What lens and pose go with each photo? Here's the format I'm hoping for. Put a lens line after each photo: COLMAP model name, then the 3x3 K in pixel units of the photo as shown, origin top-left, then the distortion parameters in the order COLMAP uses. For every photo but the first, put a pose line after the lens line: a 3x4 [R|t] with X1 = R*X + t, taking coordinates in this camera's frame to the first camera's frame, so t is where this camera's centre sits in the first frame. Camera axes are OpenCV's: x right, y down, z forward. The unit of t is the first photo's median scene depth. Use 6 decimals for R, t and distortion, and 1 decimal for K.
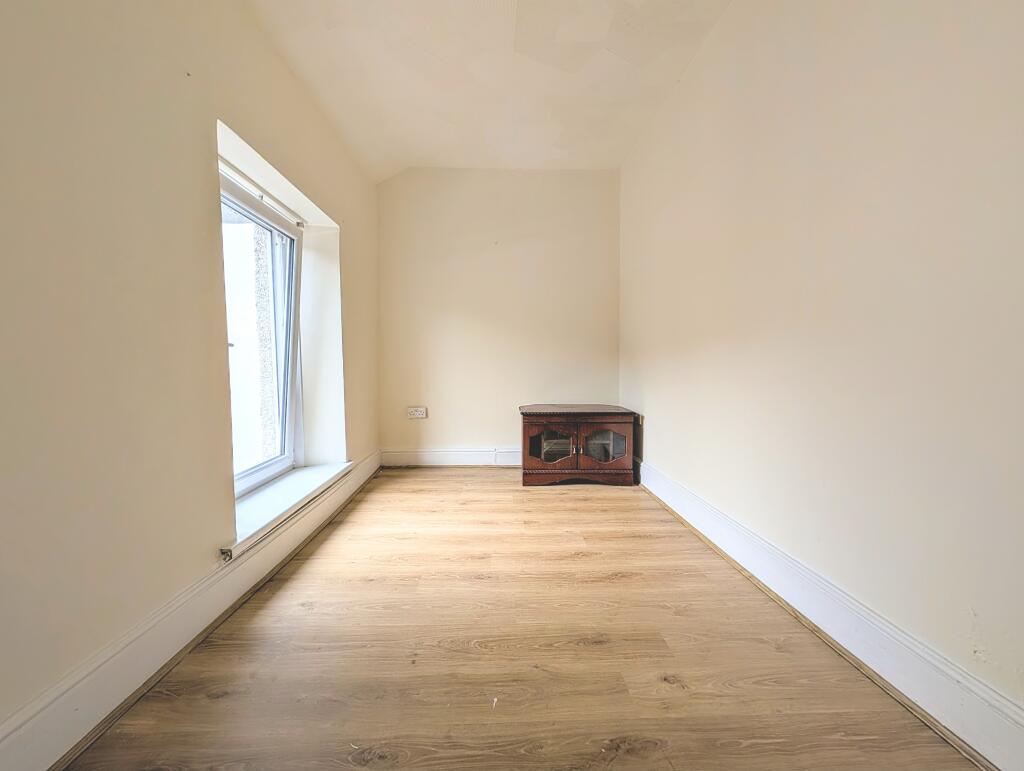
lens RADIAL K [[368.2, 0, 511.3], [0, 368.2, 384.6], [0, 0, 1]] dist [-0.000326, 0.000073]
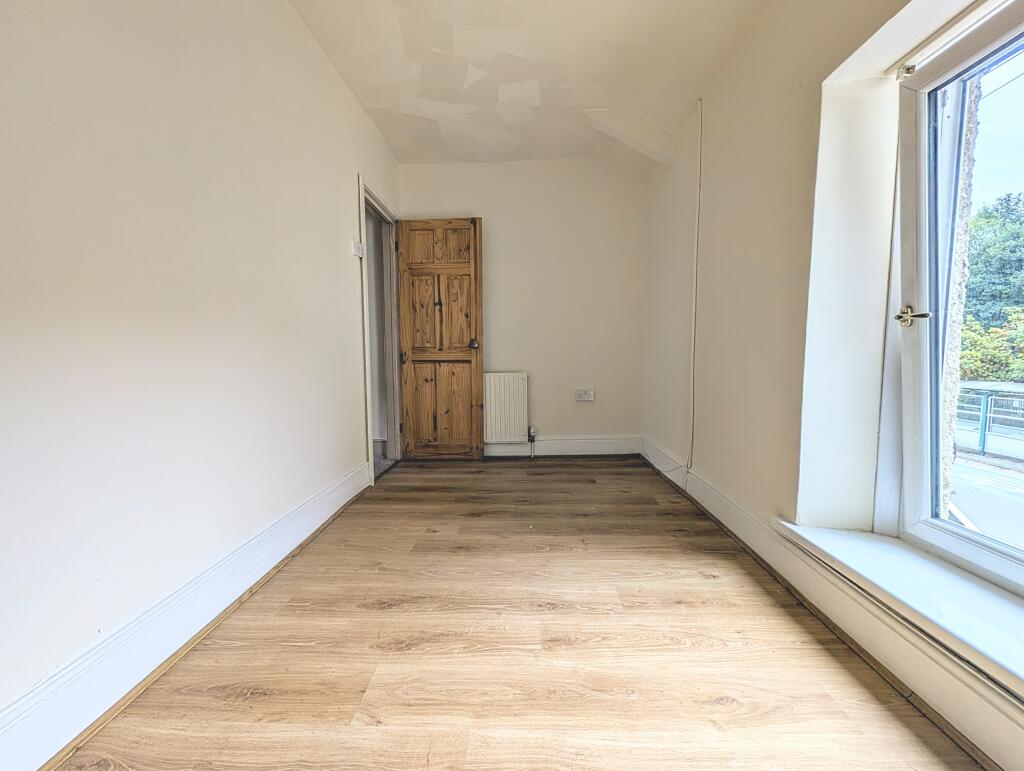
lens RADIAL K [[368.2, 0, 514.9], [0, 368.2, 388.5], [0, 0, 1]] dist [-0.000326, 0.000073]
pose [[-0.997339, 0.009939, 0.072221, -0.071685], [0.020700, 0.988496, 0.149822, -0.098446], [-0.069901, 0.150918, -0.986072, 1.863274]]
